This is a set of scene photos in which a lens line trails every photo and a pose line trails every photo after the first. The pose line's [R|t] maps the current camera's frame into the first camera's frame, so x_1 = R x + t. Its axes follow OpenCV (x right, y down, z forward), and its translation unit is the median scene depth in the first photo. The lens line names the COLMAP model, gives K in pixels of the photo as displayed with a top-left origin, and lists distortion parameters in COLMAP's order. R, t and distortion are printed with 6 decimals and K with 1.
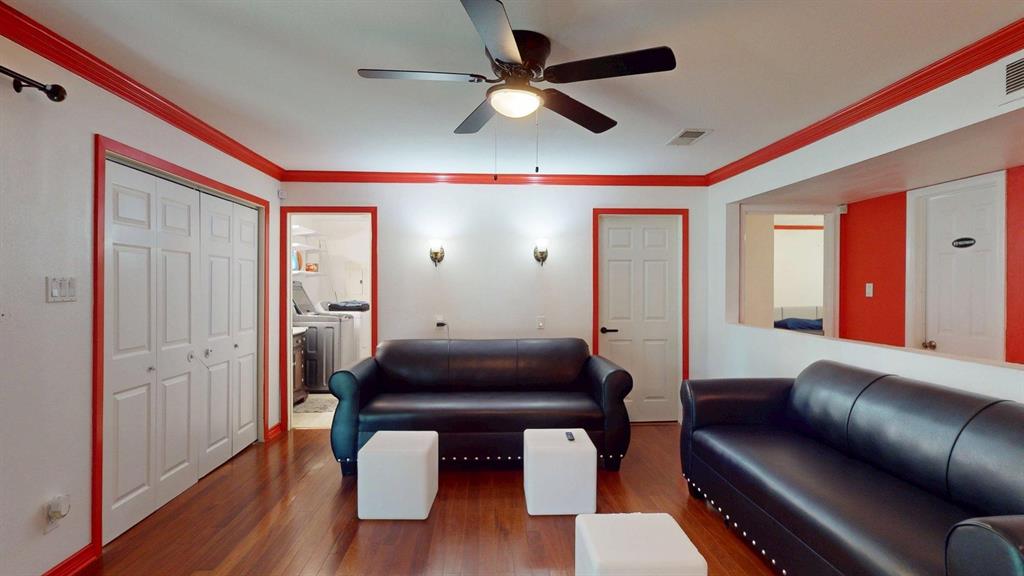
lens RADIAL K [[492.8, 0, 510.4], [0, 492.8, 291.1], [0, 0, 1]] dist [-0.005315, -0.000572]
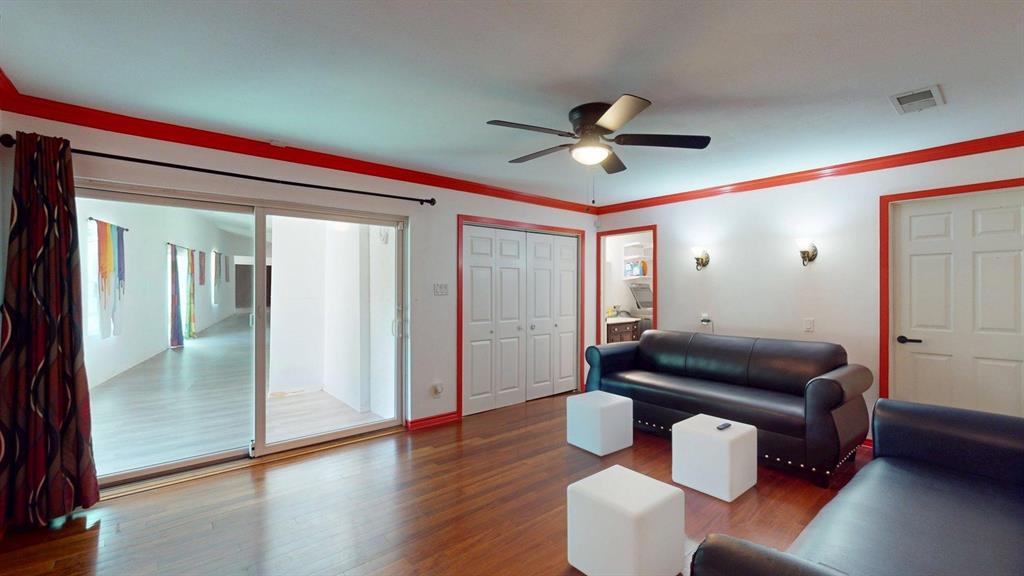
lens RADIAL K [[424.6, 0, 511.2], [0, 424.6, 285.2], [0, 0, 1]] dist [0.001568, 0.000001]
pose [[0.609462, -0.006730, -0.792787, 0.438067], [-0.006372, 0.999890, -0.013386, 0.001826], [0.792790, 0.013210, 0.609352, 0.049525]]
